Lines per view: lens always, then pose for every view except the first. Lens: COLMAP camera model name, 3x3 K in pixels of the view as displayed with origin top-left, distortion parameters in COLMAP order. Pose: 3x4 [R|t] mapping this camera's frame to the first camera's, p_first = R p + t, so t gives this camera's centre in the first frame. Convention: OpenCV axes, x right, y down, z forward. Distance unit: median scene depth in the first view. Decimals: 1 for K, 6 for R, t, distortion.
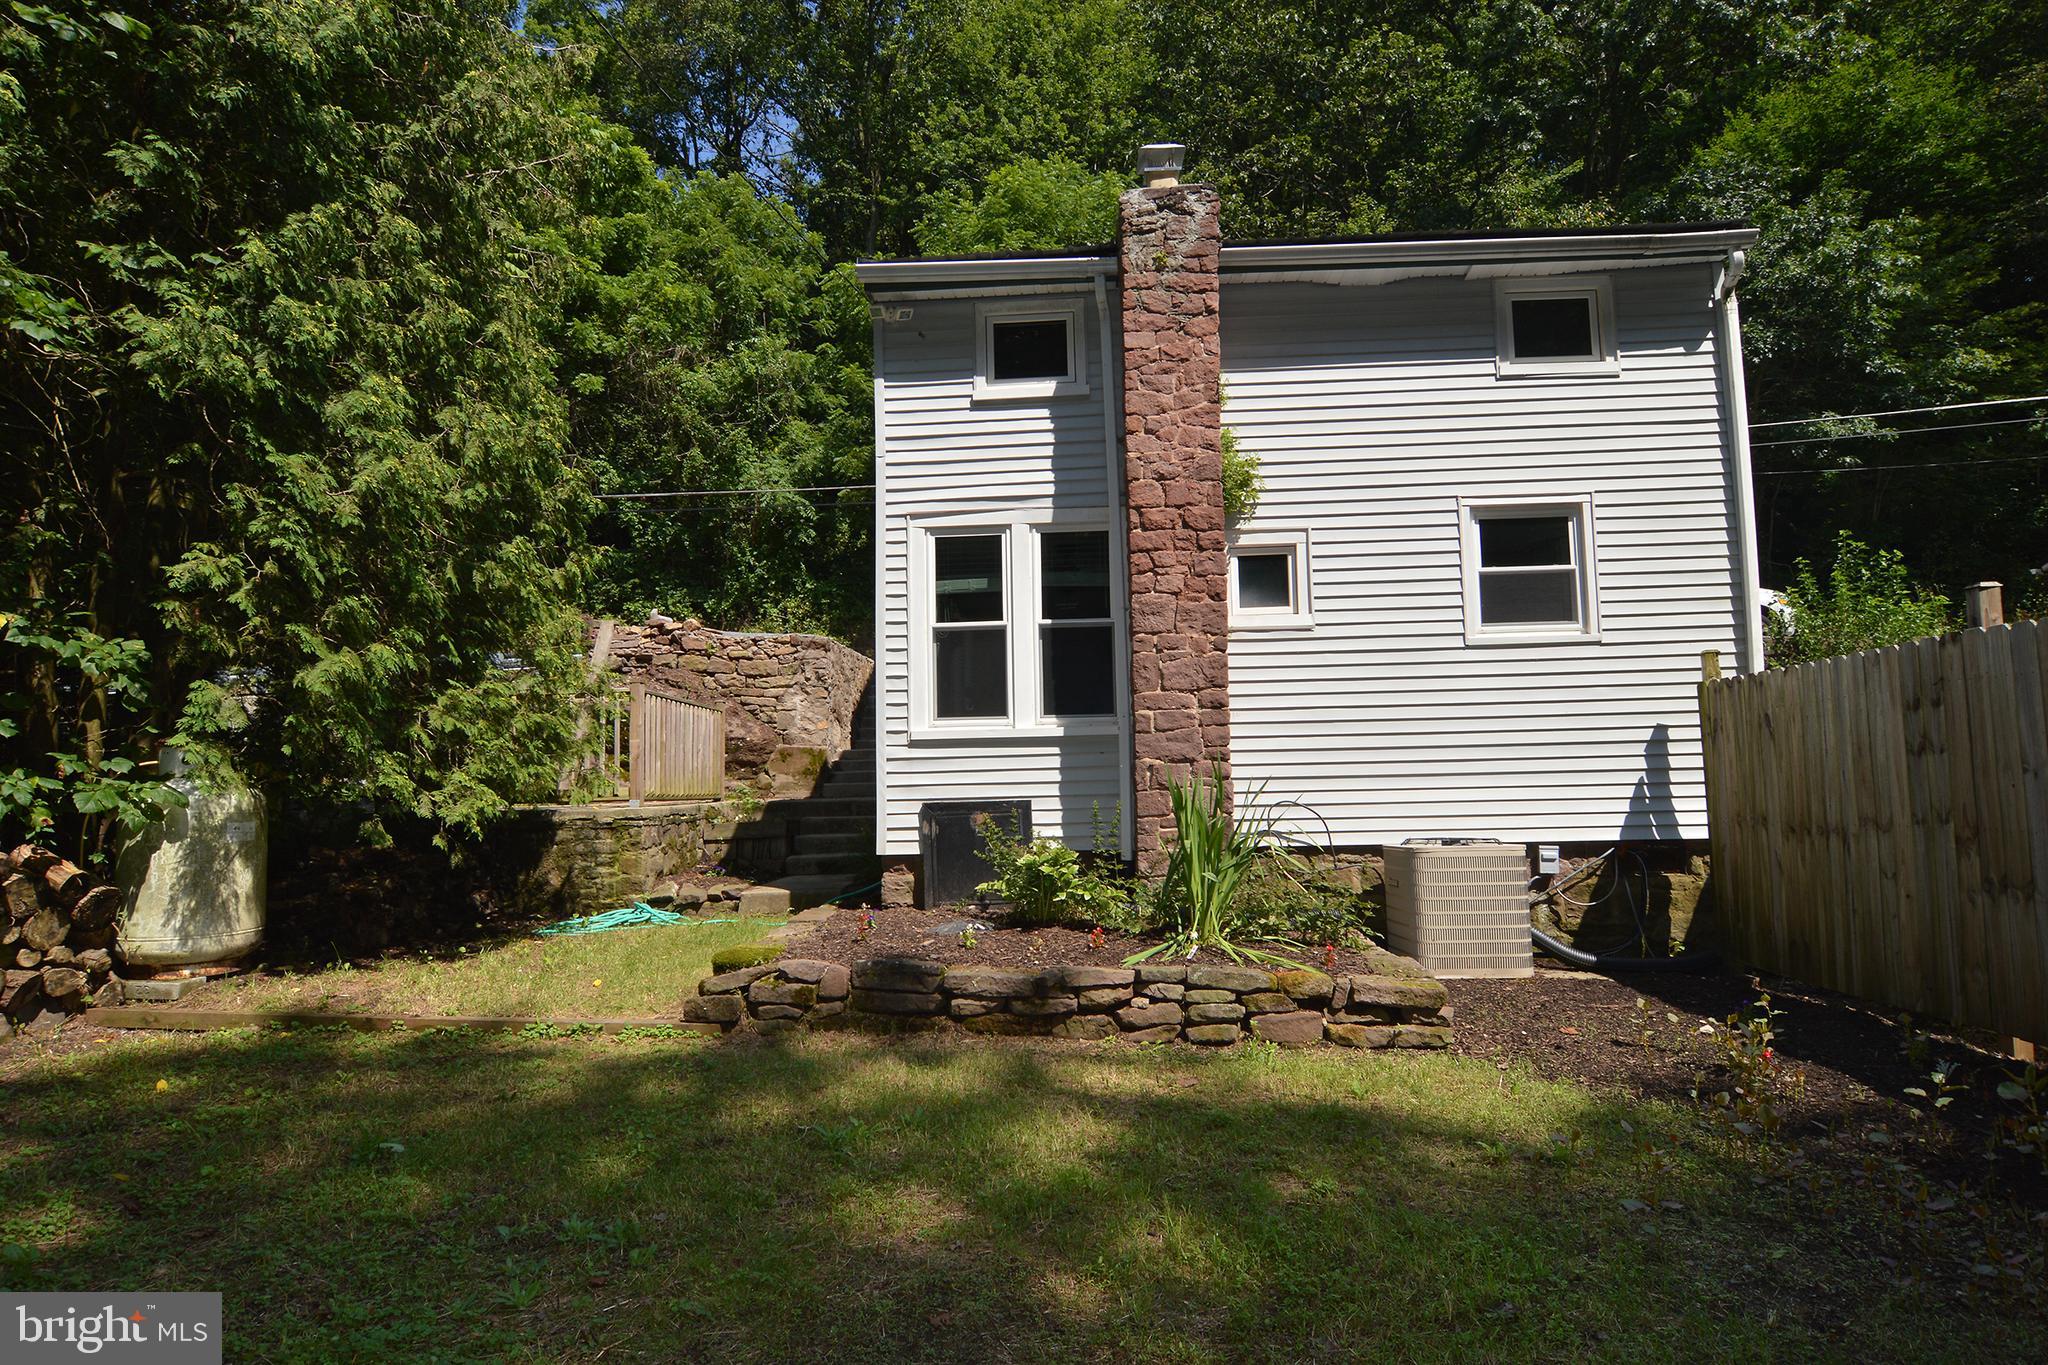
lens RADIAL K [[1114.5, 0, 1017.9], [0, 1114.5, 686.9], [0, 0, 1]] dist [-0.007820, -0.007899]
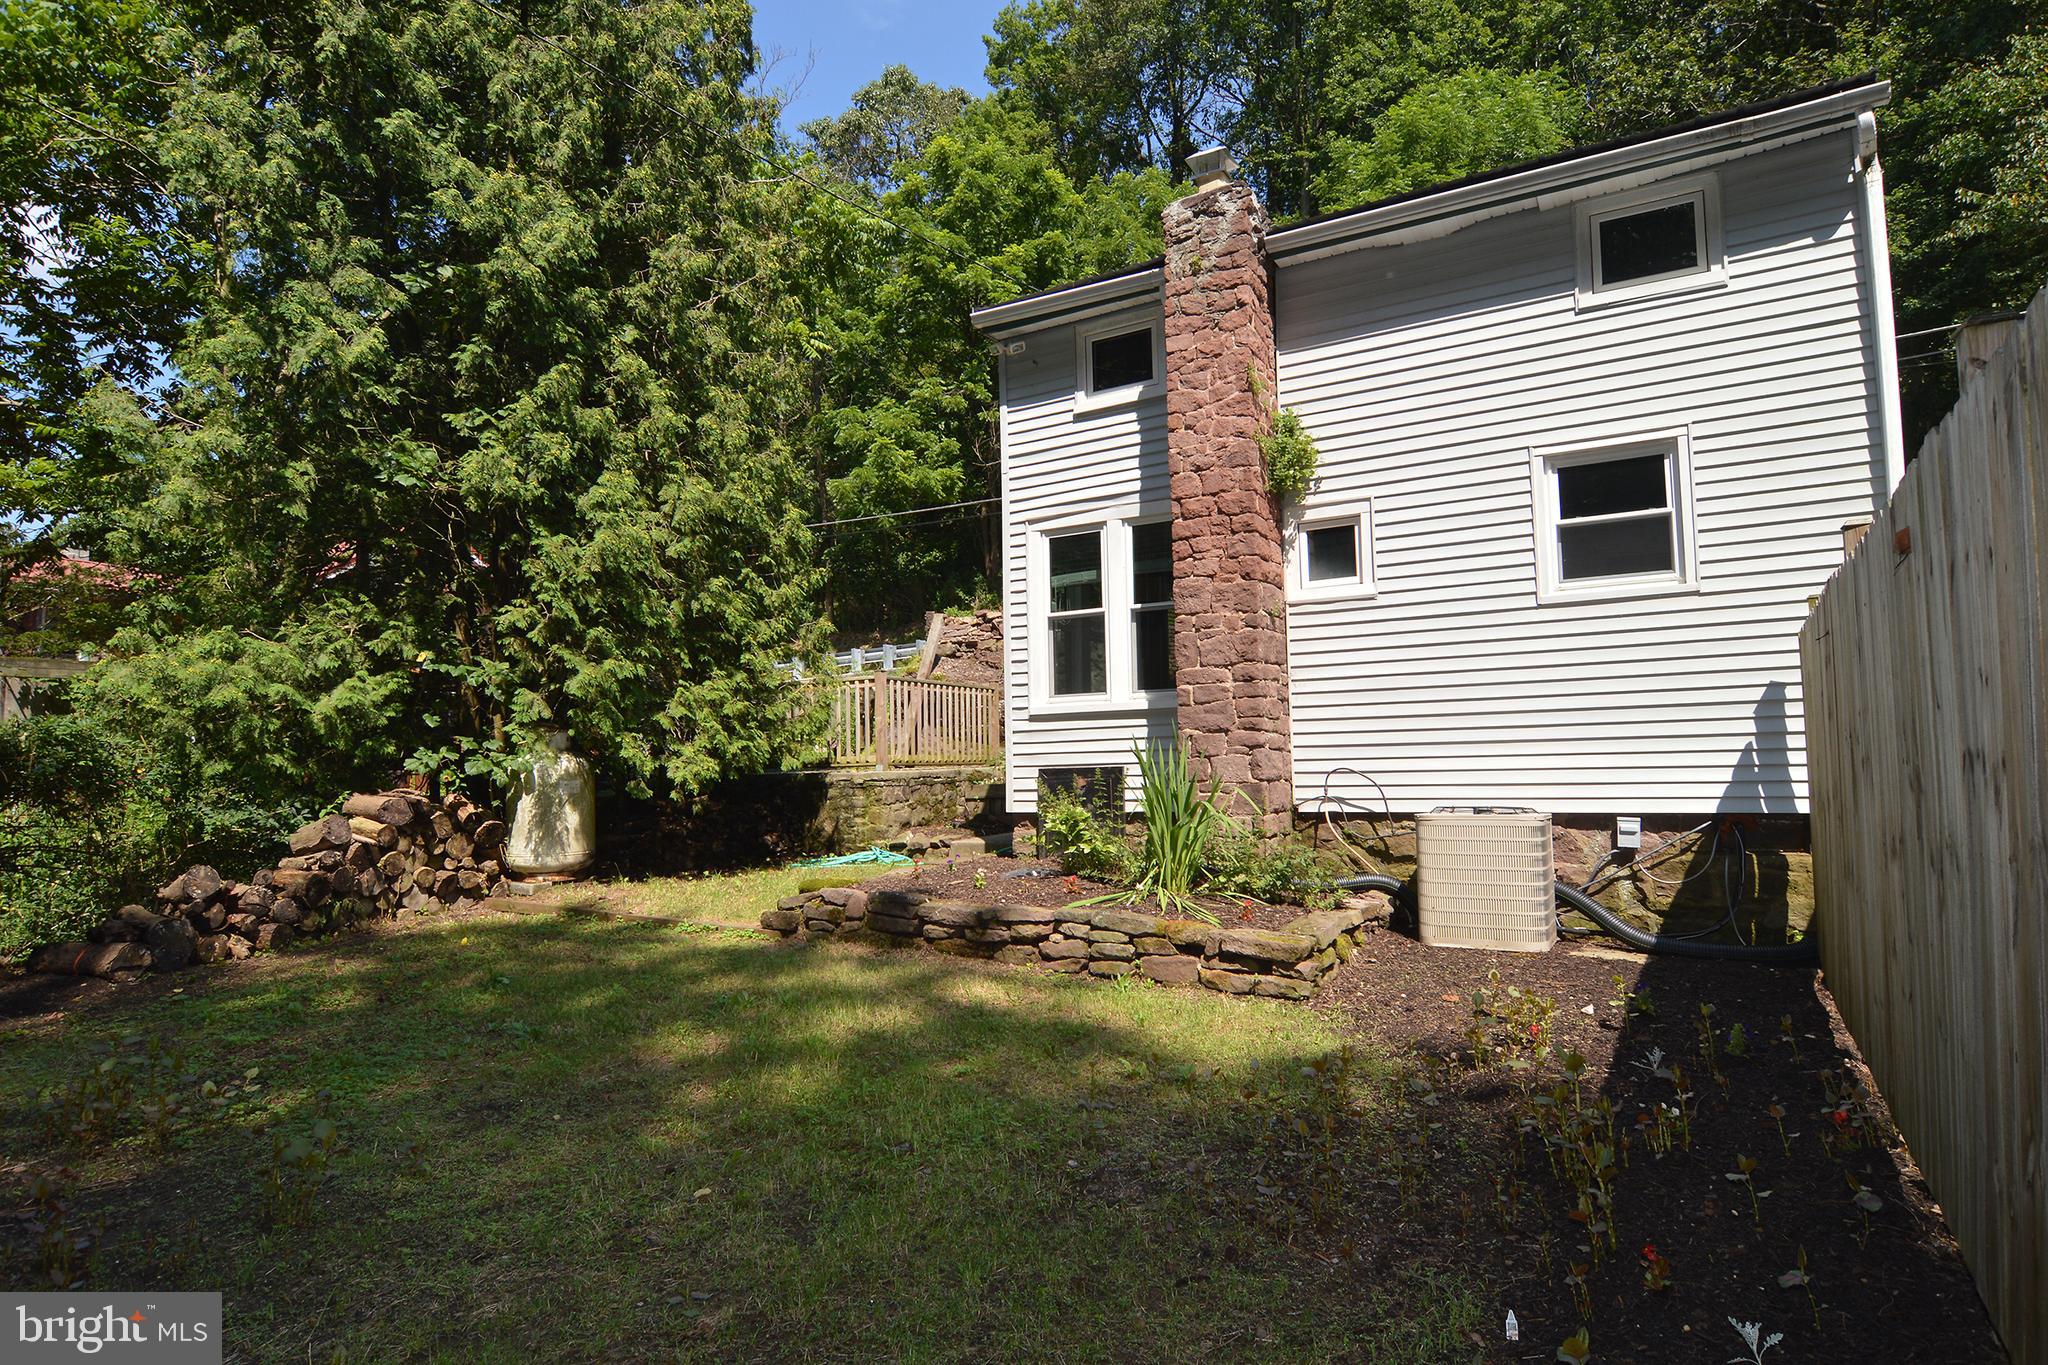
lens RADIAL K [[1114.5, 0, 1017.9], [0, 1114.5, 686.9], [0, 0, 1]] dist [-0.007820, -0.007899]
pose [[0.888808, -0.030102, -0.457290, 0.442237], [0.045346, 0.998720, 0.022393, -0.008763], [0.456030, -0.040639, 0.889036, -0.045413]]
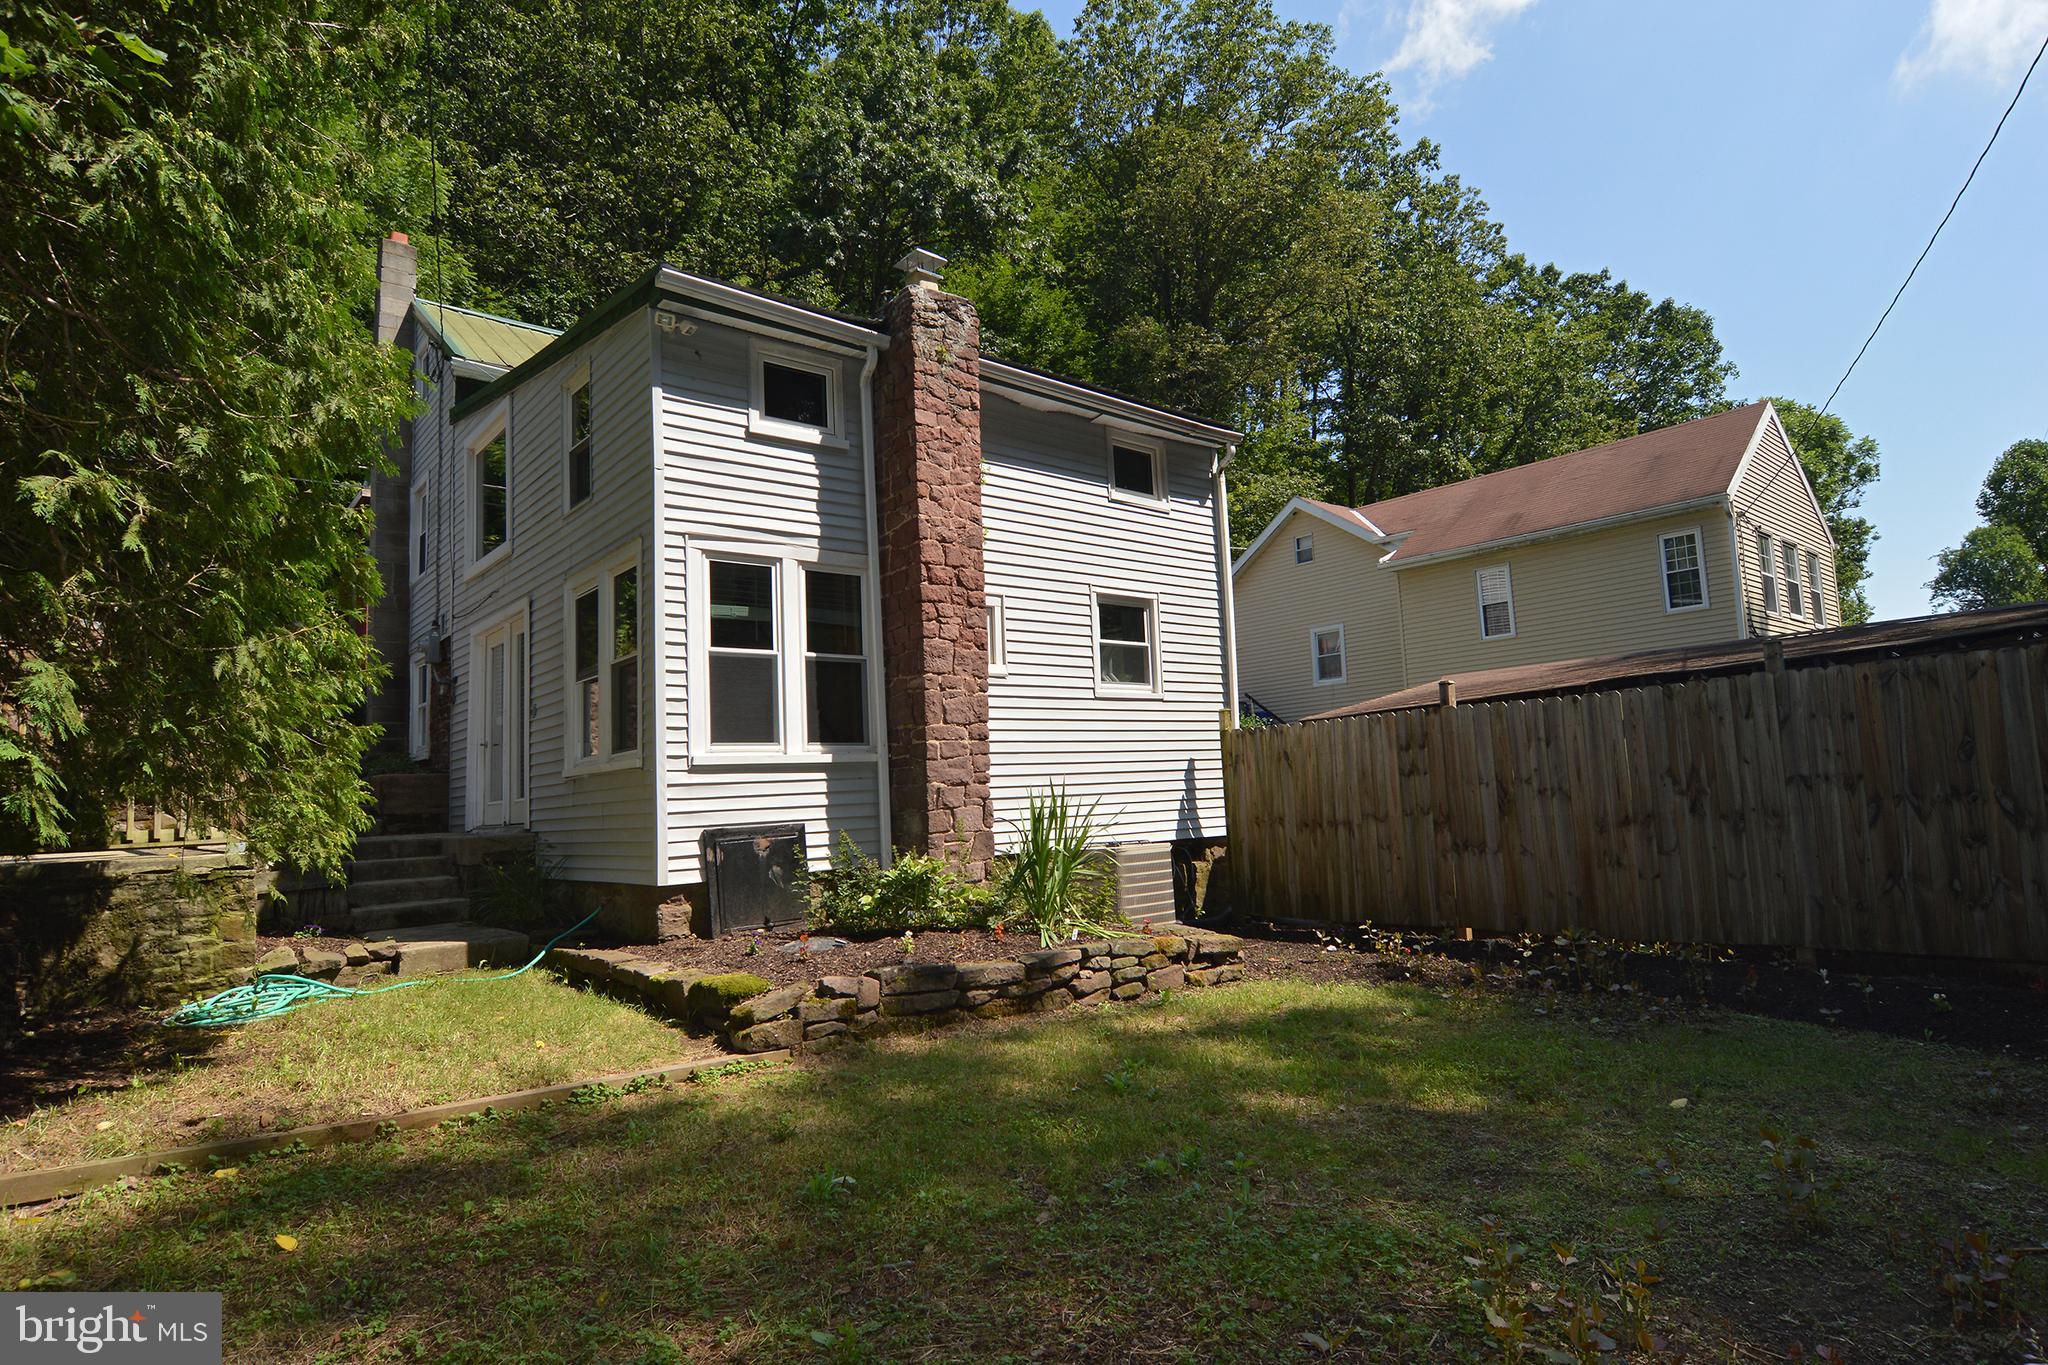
lens RADIAL K [[1114.5, 0, 1017.9], [0, 1114.5, 686.9], [0, 0, 1]] dist [-0.007820, -0.007899]
pose [[0.723368, 0.056022, 0.688186, -0.581908], [-0.032563, 0.998362, -0.047045, 0.016358], [-0.689695, 0.011622, 0.724007, 0.102058]]
